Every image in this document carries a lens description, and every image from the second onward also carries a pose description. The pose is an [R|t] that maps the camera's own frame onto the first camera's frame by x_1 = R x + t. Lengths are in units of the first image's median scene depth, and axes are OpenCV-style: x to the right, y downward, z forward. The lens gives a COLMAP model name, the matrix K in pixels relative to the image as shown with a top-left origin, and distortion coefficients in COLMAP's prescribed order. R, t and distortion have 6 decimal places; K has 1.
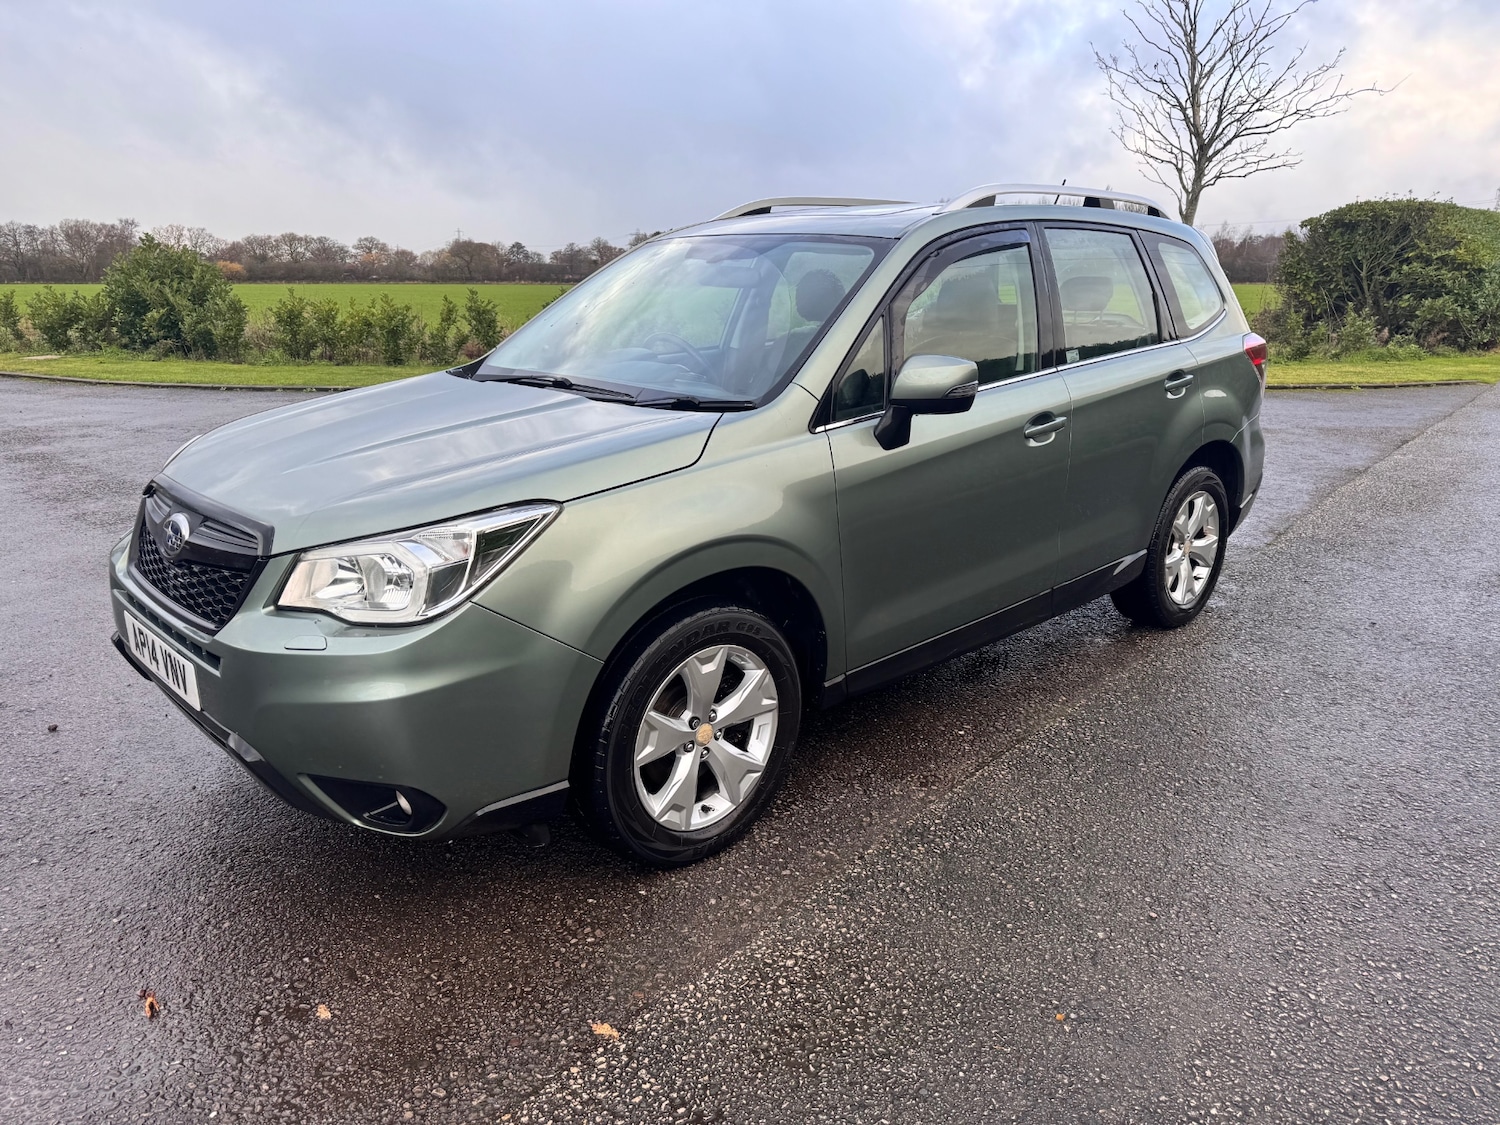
lens RADIAL K [[1033.2, 0, 765.5], [0, 1033.2, 562.9], [0, 0, 1]] dist [0.025802, -0.029240]
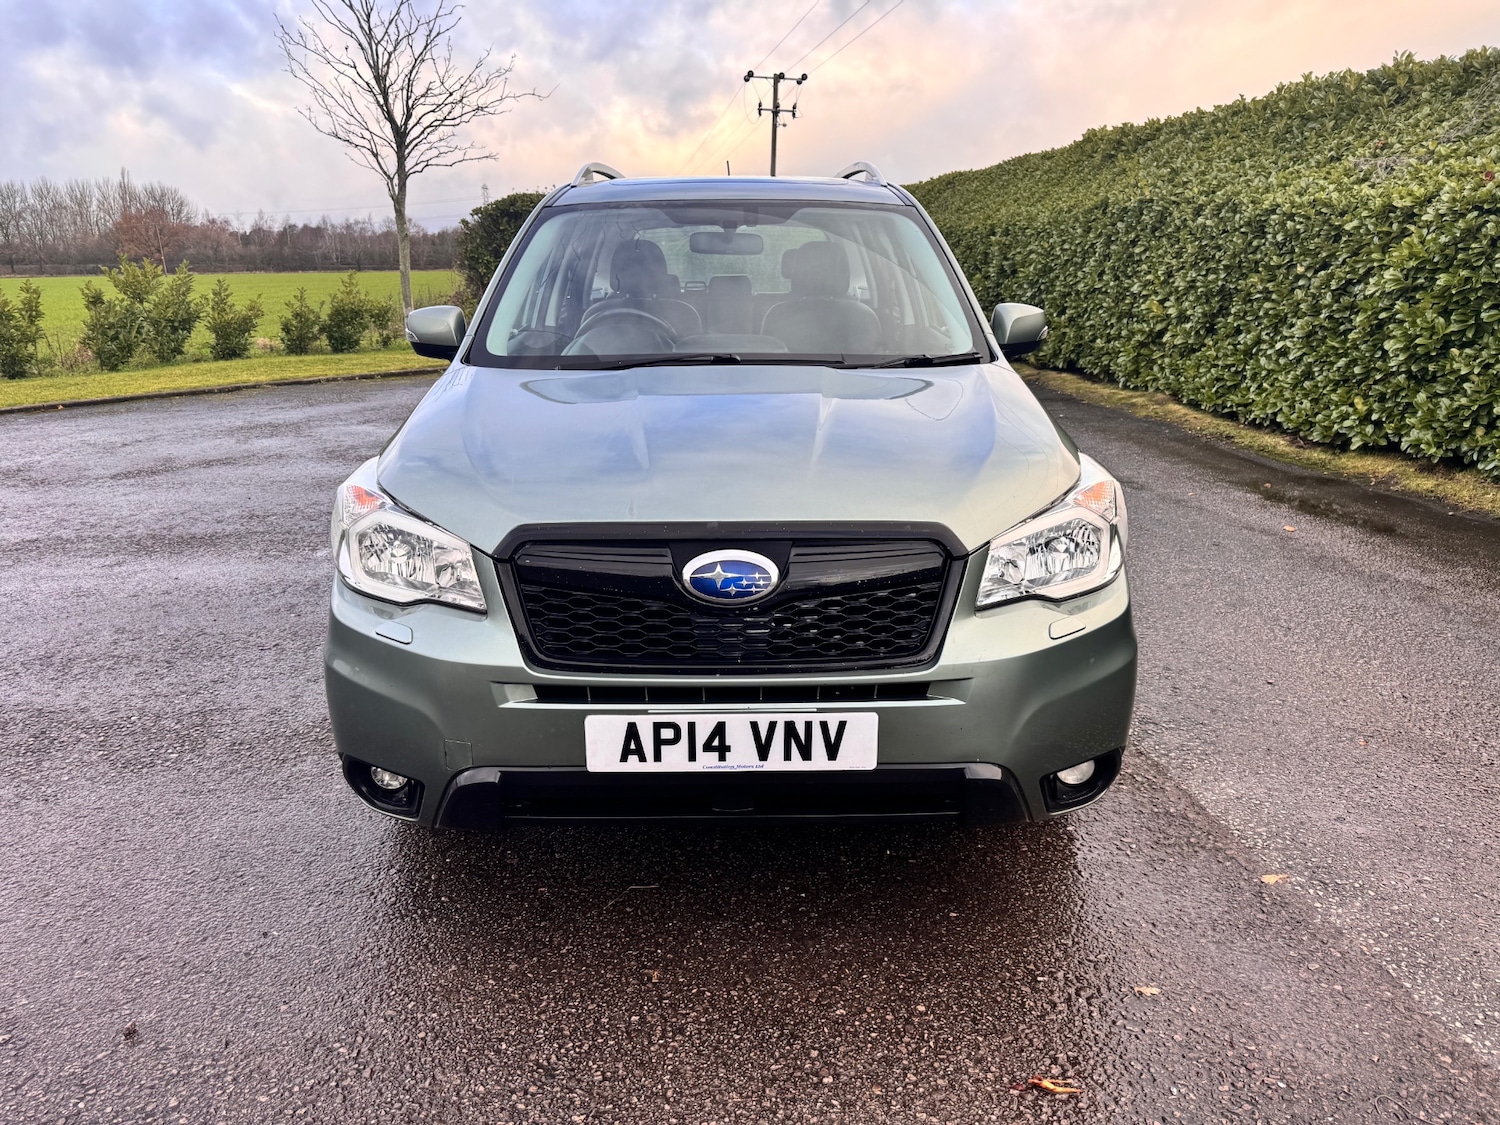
lens RADIAL K [[1033.2, 0, 755.5], [0, 1033.2, 554.8], [0, 0, 1]] dist [0.025802, -0.029240]
pose [[0.692253, -0.208288, 0.690943, -1.083622], [0.205992, 0.974640, 0.087428, -0.105170], [-0.691631, 0.081807, 0.717603, 0.451820]]
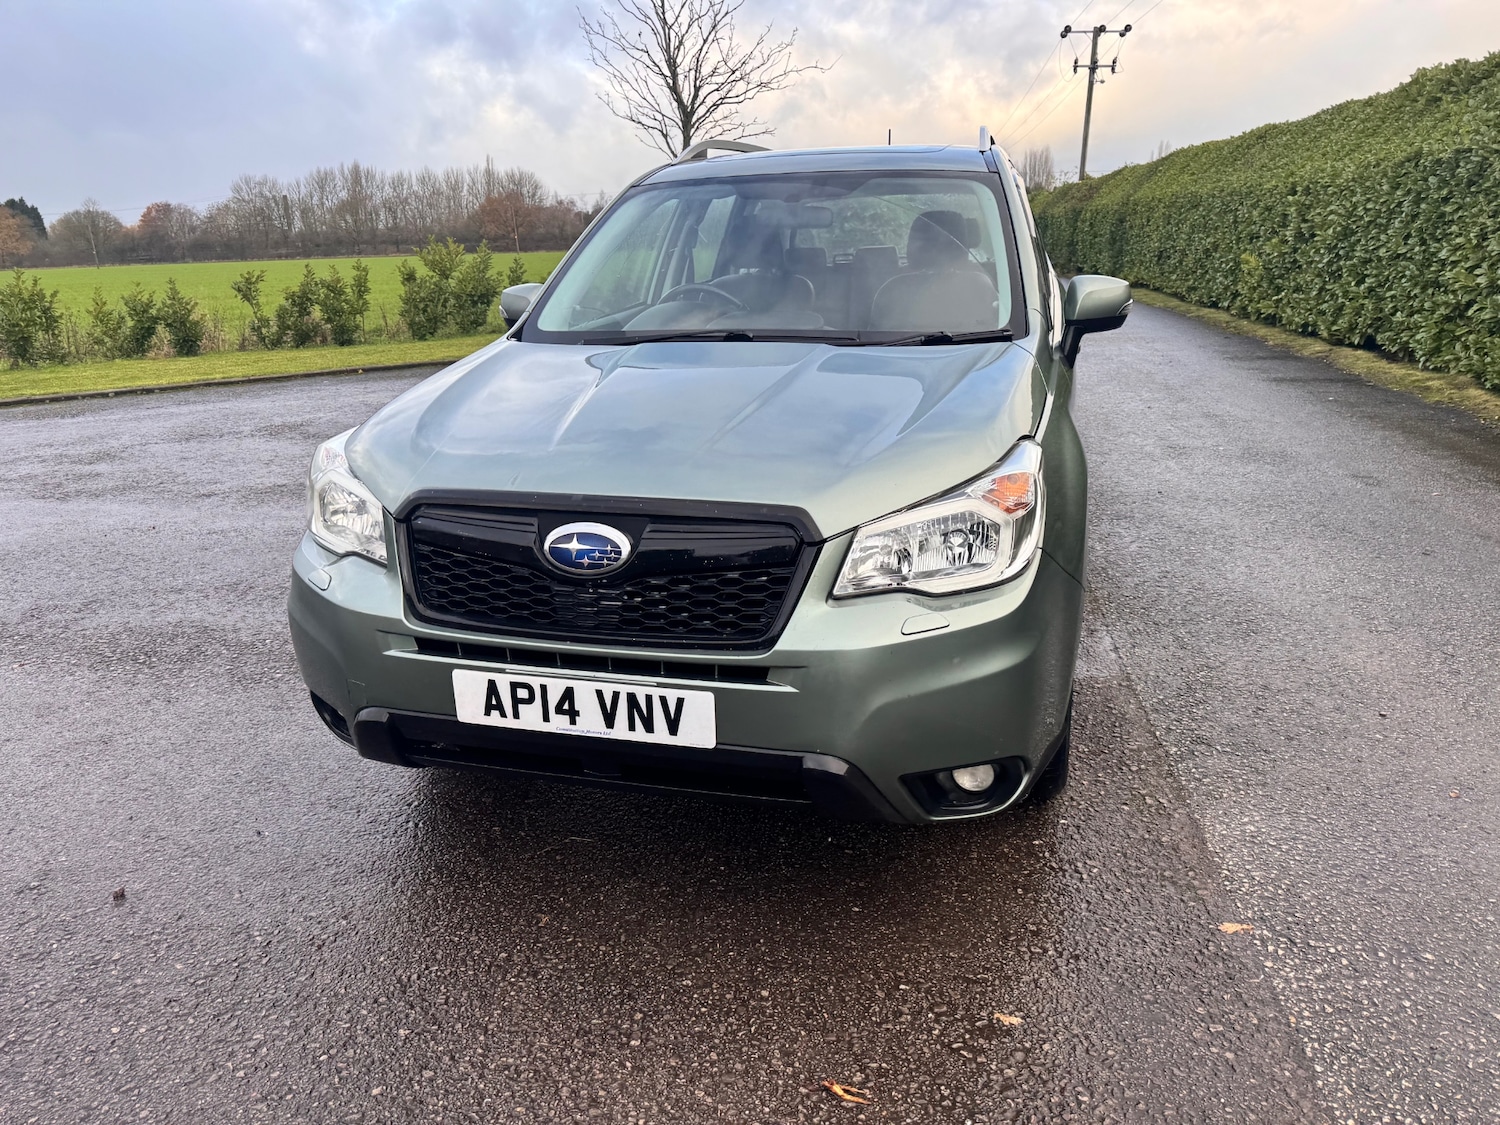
lens RADIAL K [[1033.2, 0, 758.8], [0, 1033.2, 557.8], [0, 0, 1]] dist [0.025802, -0.029240]
pose [[0.864197, -0.176406, 0.471215, -0.831881], [0.165768, 0.984061, 0.064382, -0.048515], [-0.475062, 0.022474, 0.879665, 0.257772]]
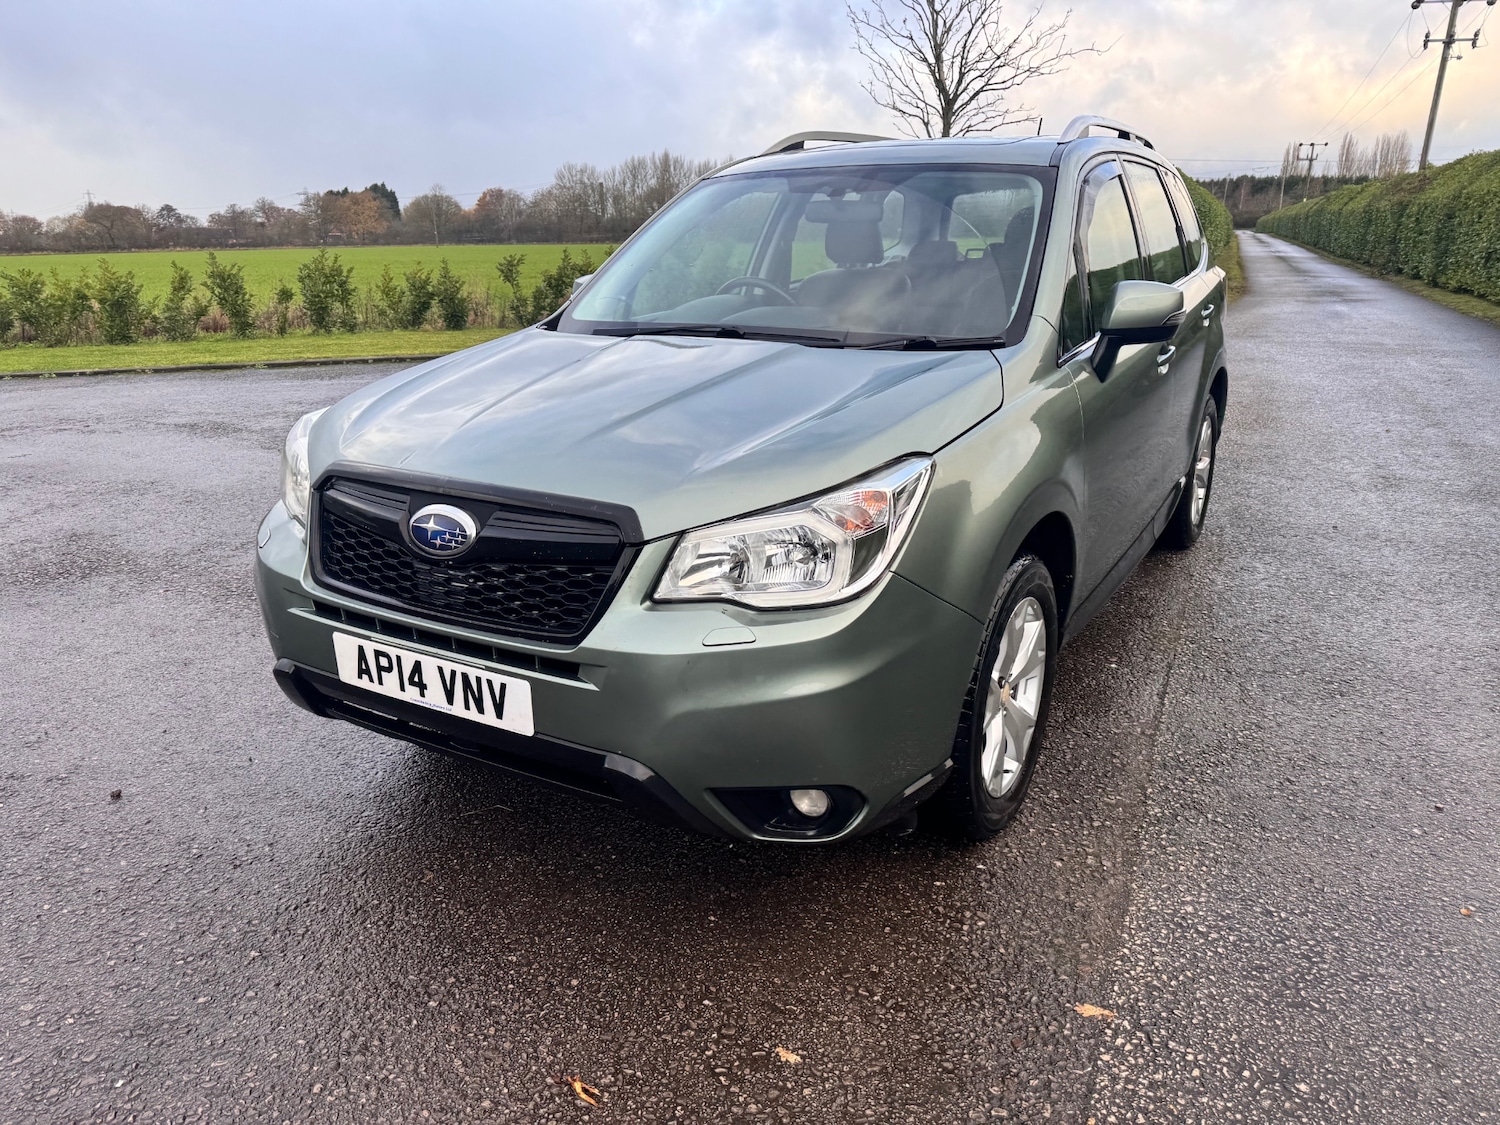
lens RADIAL K [[1033.2, 0, 760.5], [0, 1033.2, 568.6], [0, 0, 1]] dist [0.025802, -0.029240]
pose [[0.964684, -0.097177, 0.244829, -0.533518], [0.086994, 0.994846, 0.052095, -0.017263], [-0.248629, -0.028957, 0.968166, 0.152250]]
